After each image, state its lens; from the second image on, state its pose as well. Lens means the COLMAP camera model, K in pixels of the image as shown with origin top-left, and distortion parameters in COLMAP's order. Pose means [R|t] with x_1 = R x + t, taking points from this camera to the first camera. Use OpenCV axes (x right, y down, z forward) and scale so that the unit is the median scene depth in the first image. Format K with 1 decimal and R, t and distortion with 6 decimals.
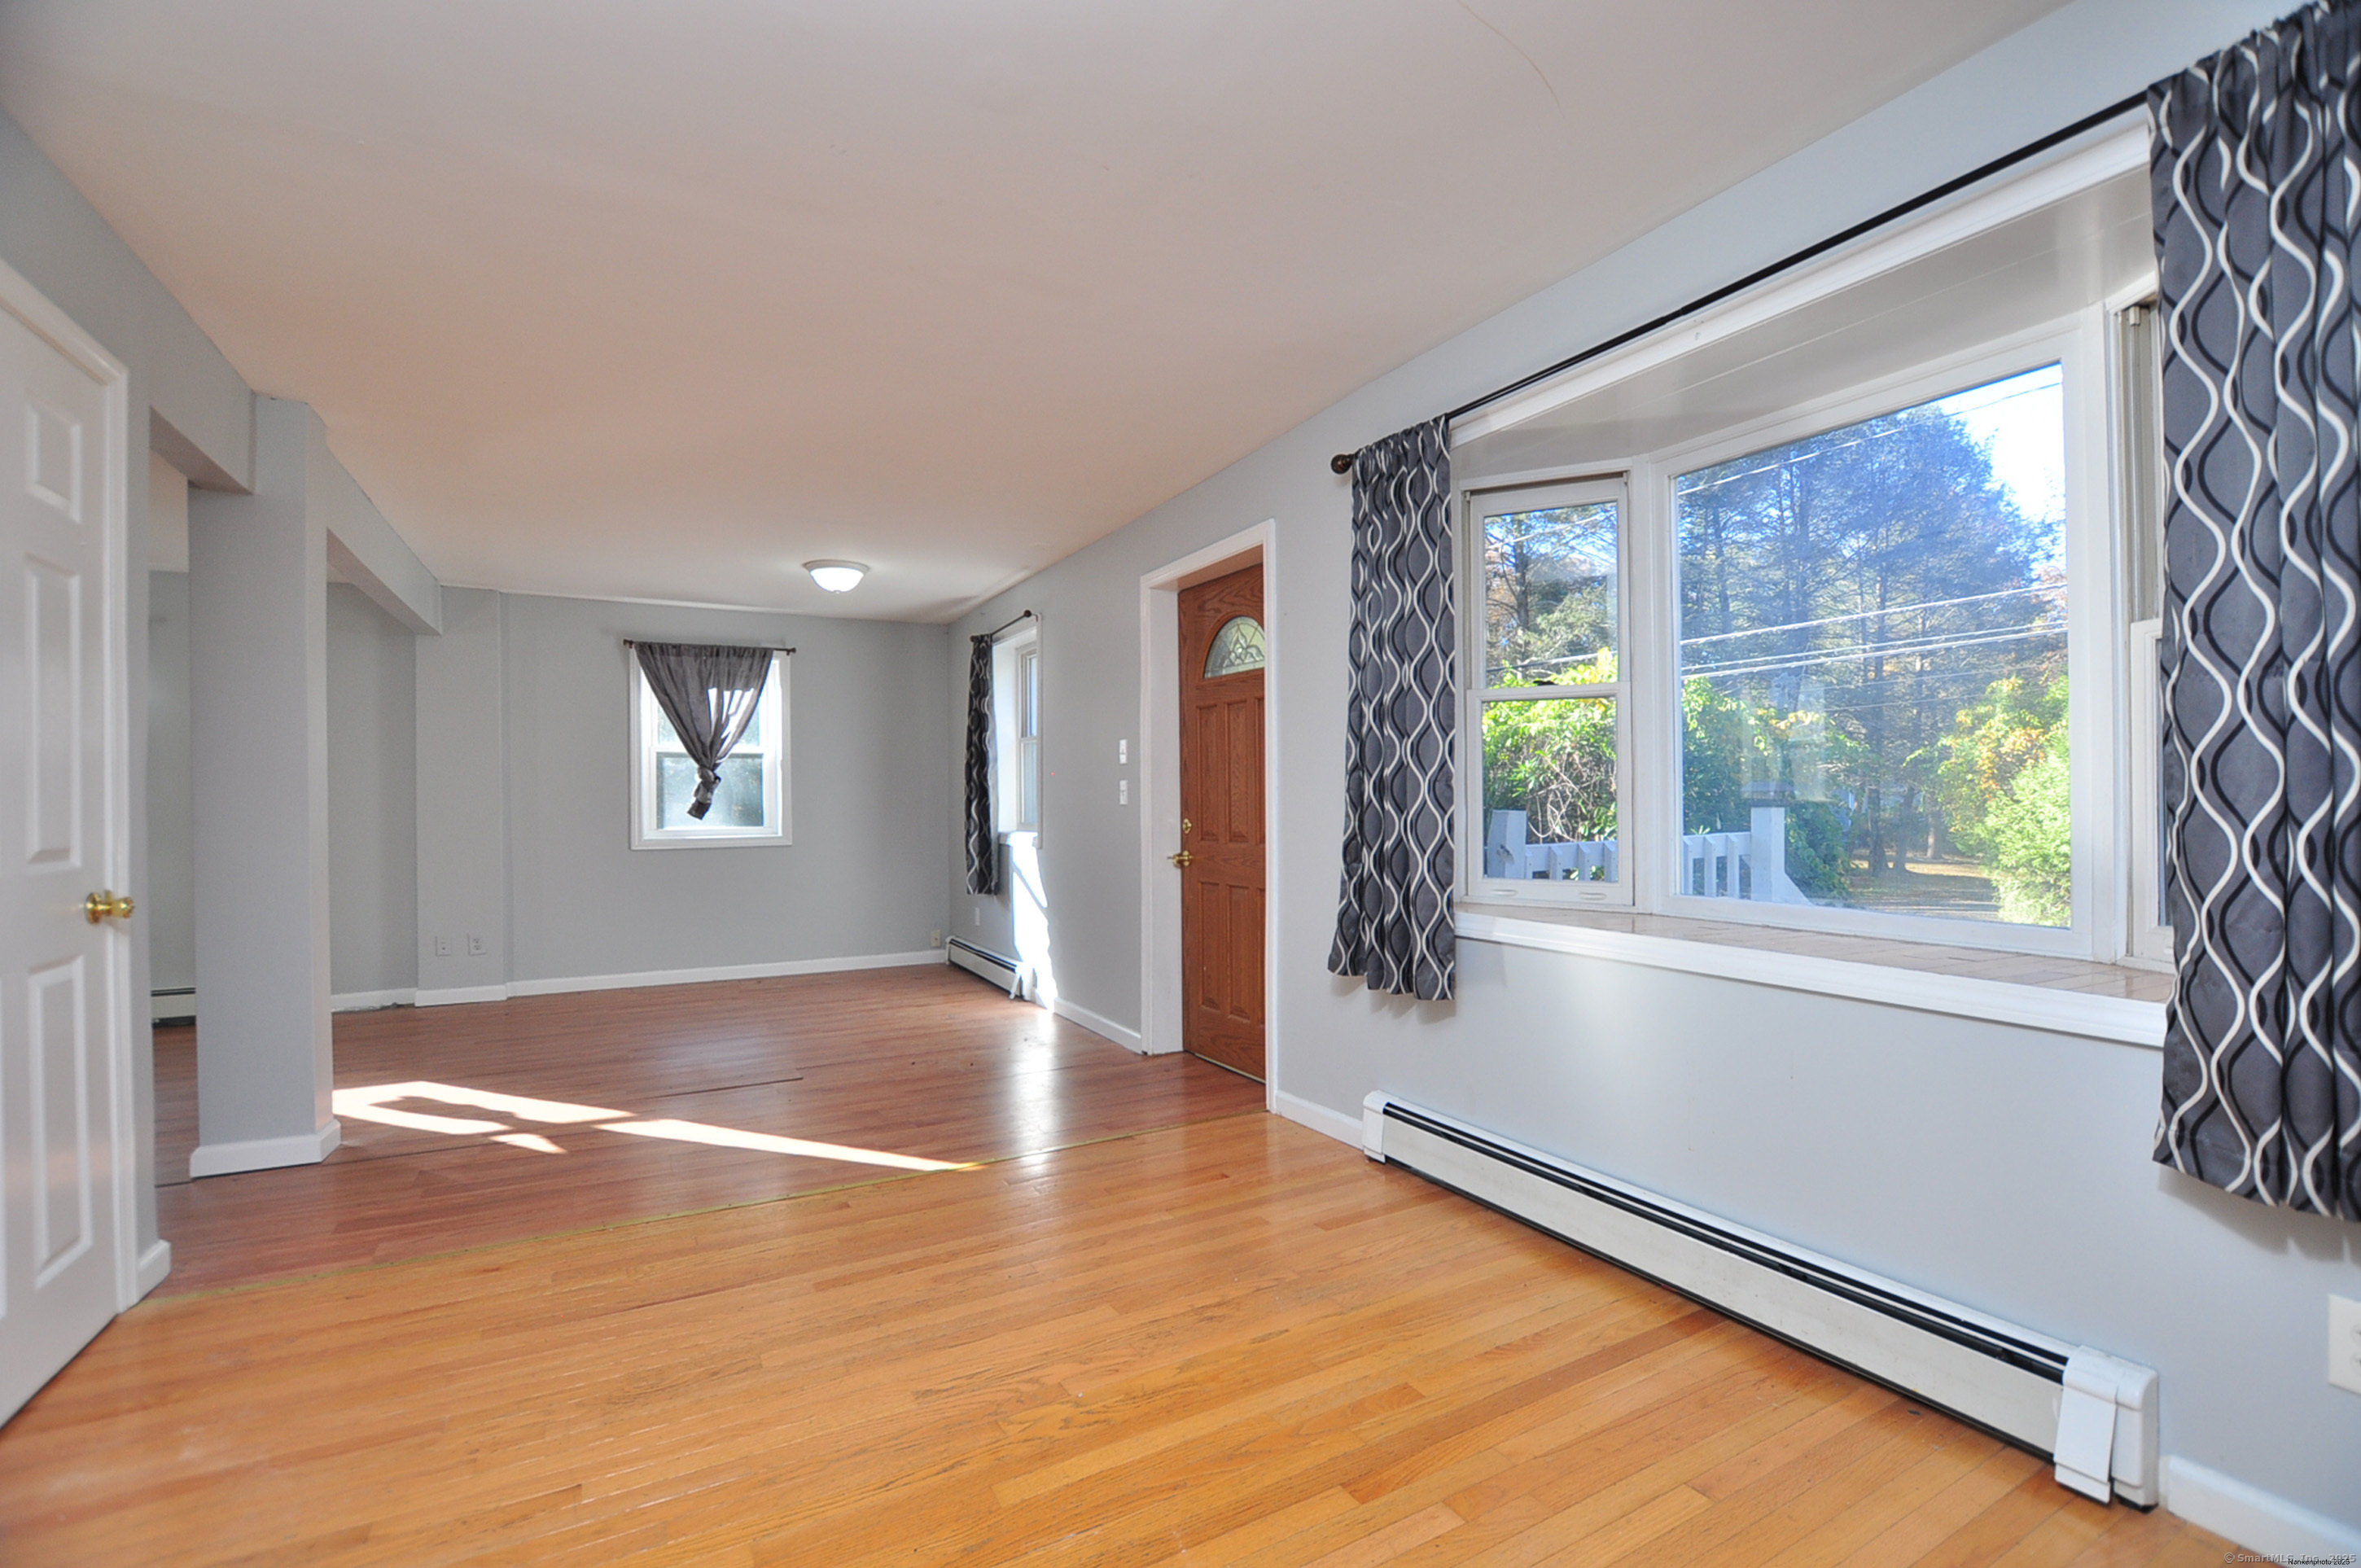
lens RADIAL K [[1044.3, 0, 1198.3], [0, 1044.3, 797.2], [0, 0, 1]] dist [-0.030795, 0.000139]
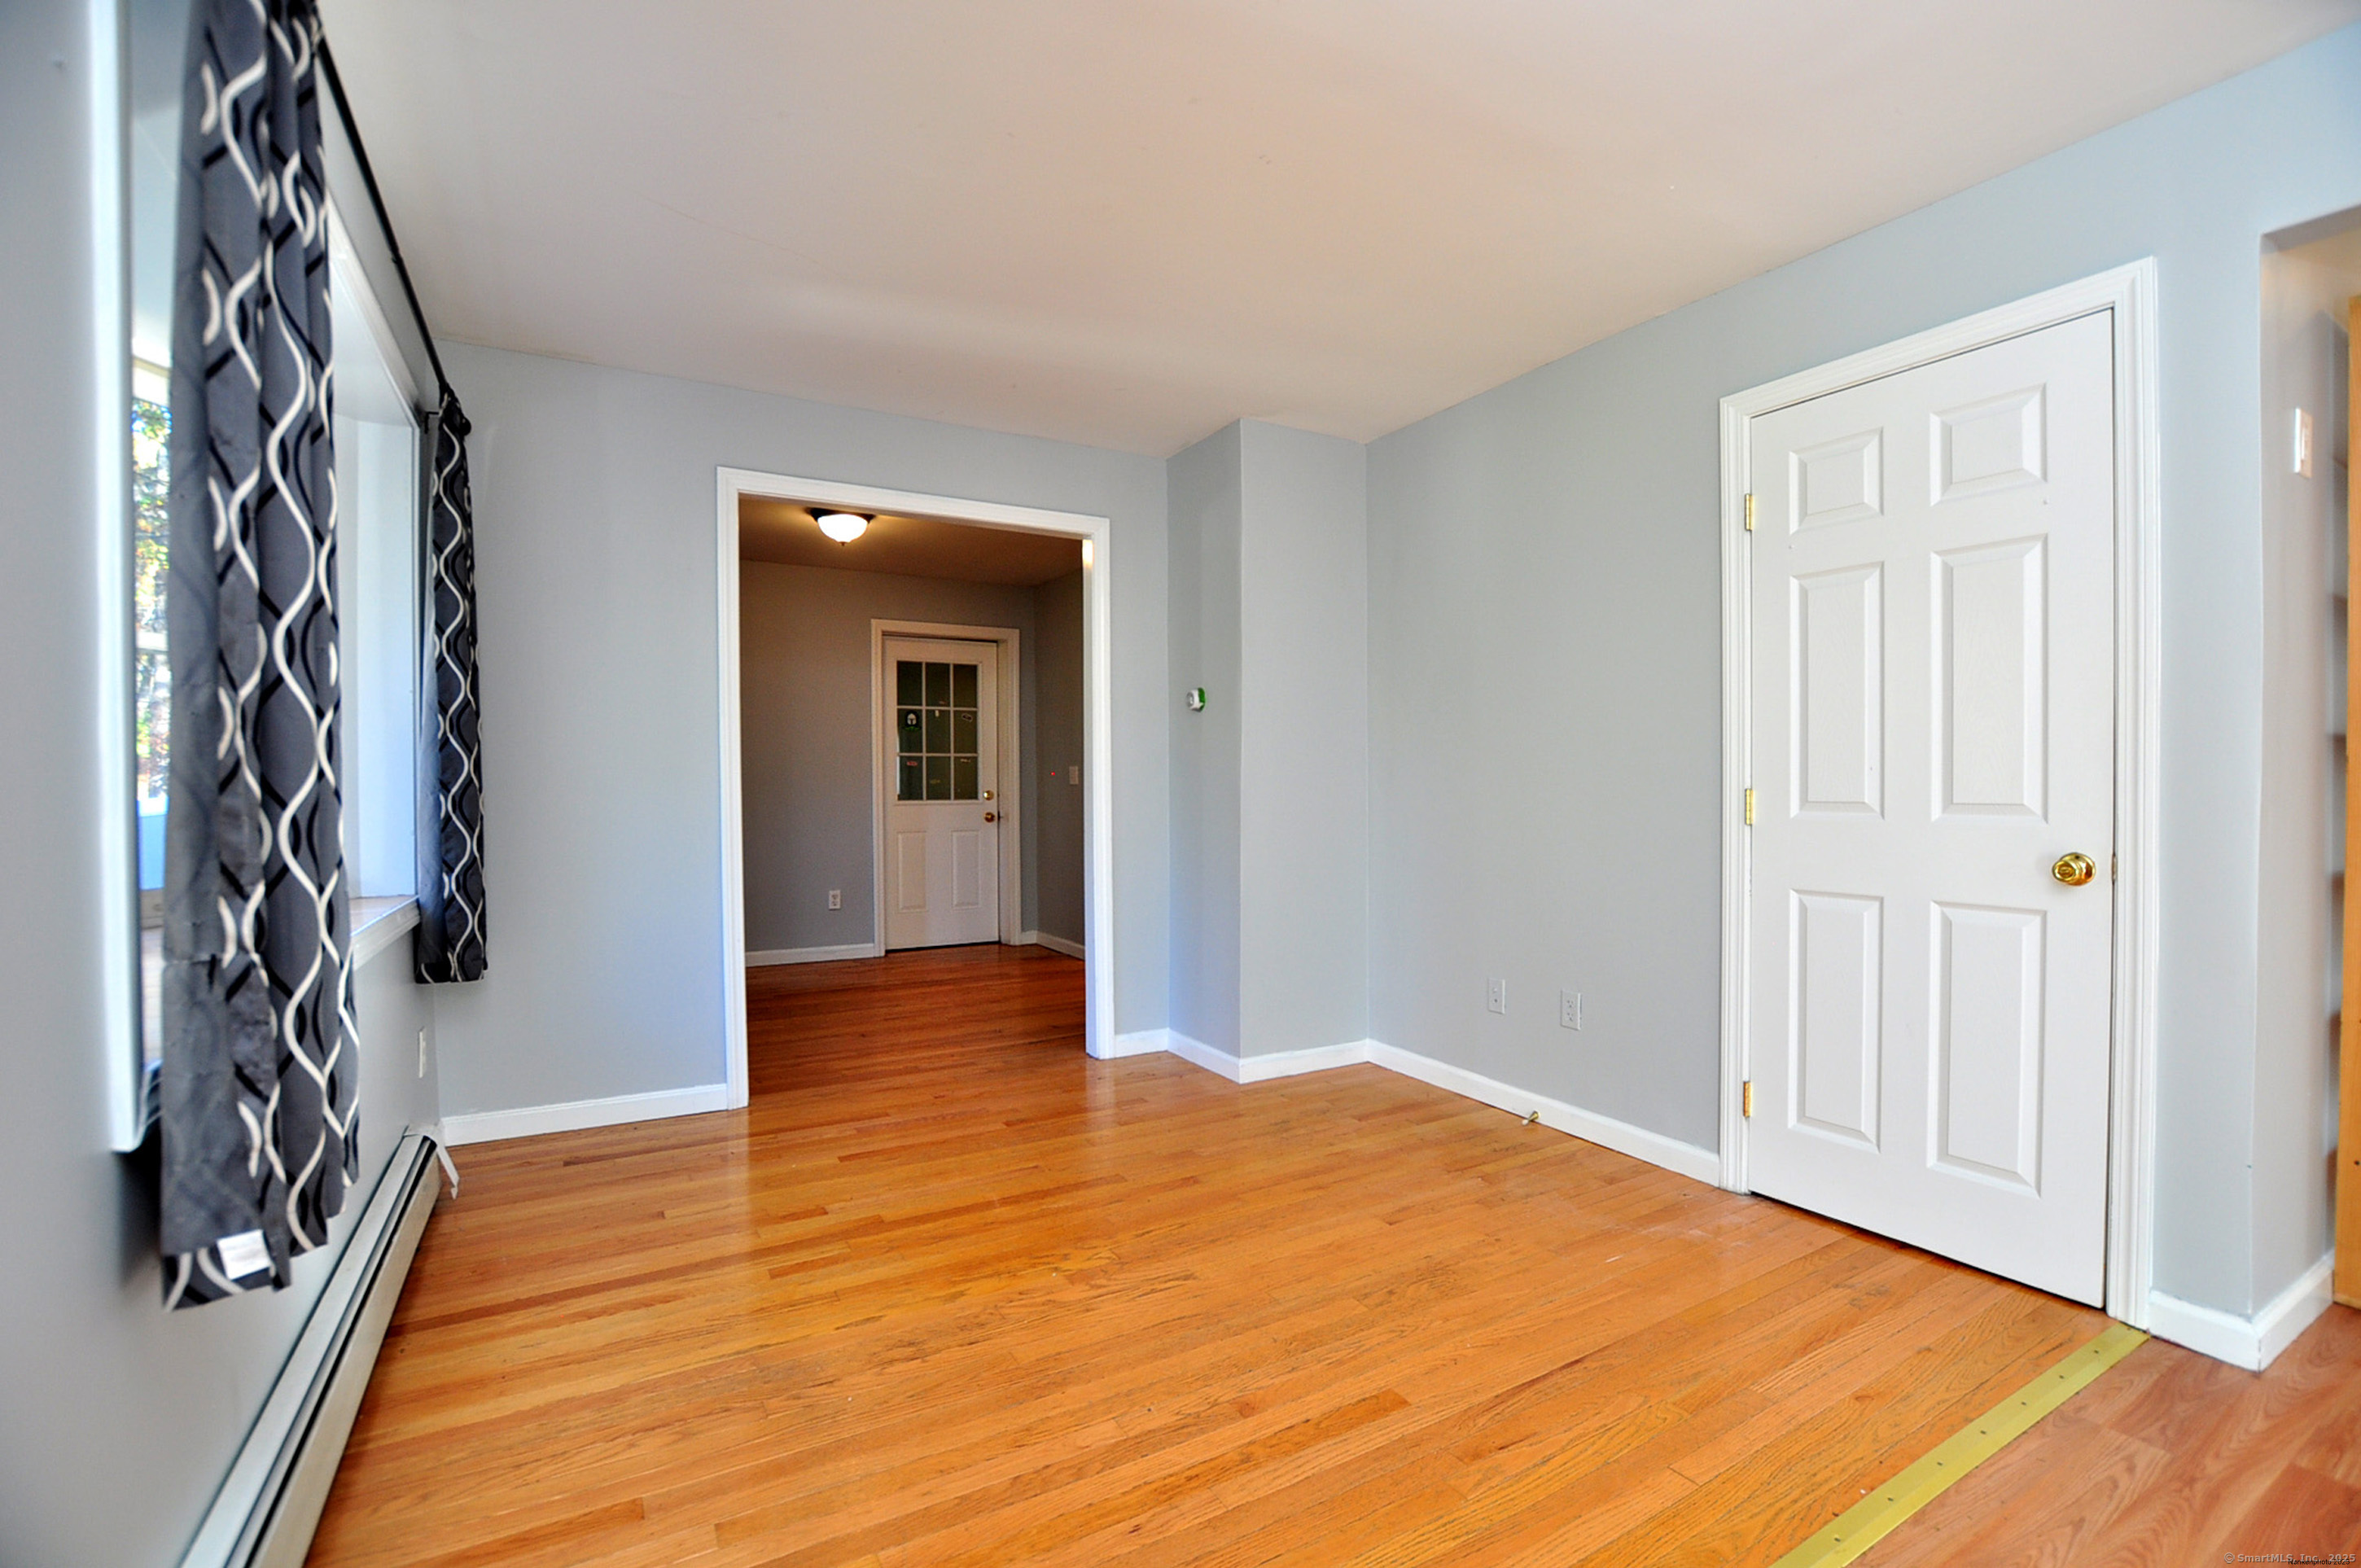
lens RADIAL K [[1044.3, 0, 1198.3], [0, 1044.3, 797.2], [0, 0, 1]] dist [-0.030795, 0.000139]
pose [[-0.999711, 0.013232, -0.020074, -0.091146], [0.013058, 0.999876, 0.008800, 0.008349], [0.020188, 0.008535, -0.999760, 0.760020]]
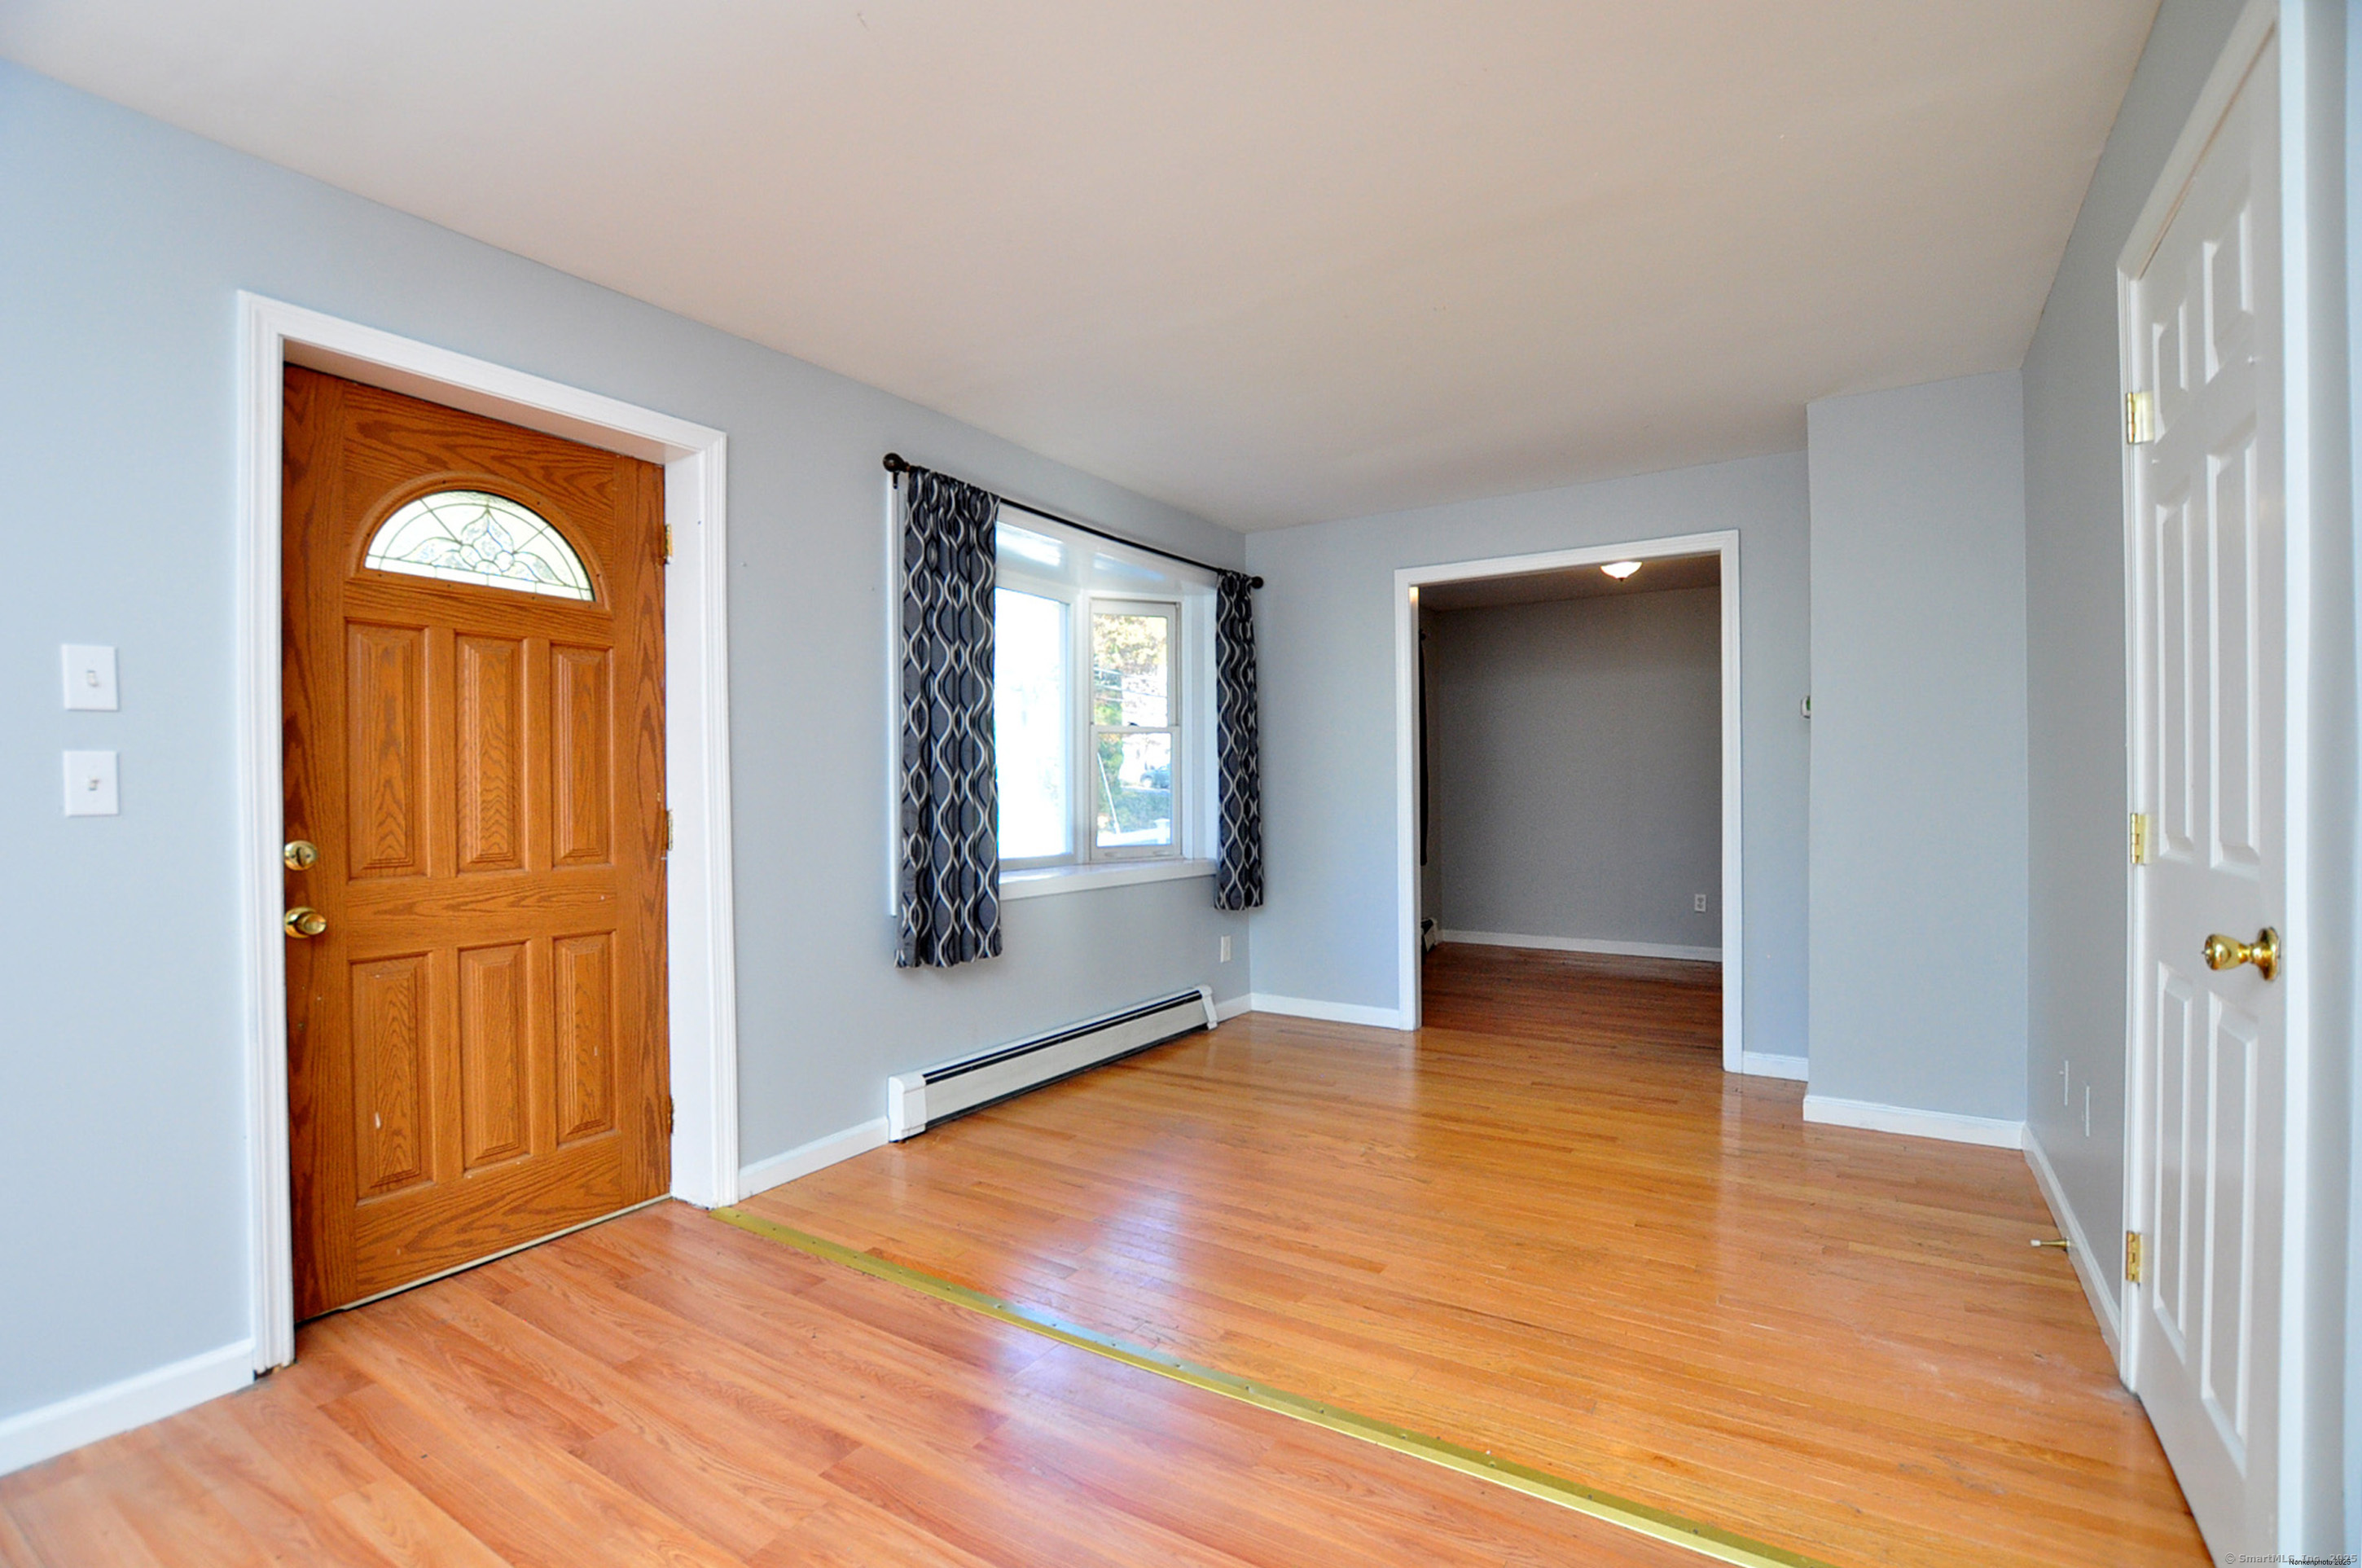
lens RADIAL K [[1066.5, 0, 1170.9], [0, 1066.5, 797.9], [0, 0, 1]] dist [-0.025080, 0.000228]
pose [[-0.465874, 0.006051, 0.884830, -0.519271], [0.007880, 0.999965, -0.002689, 0.004376], [-0.884816, 0.005720, -0.465906, 0.720736]]
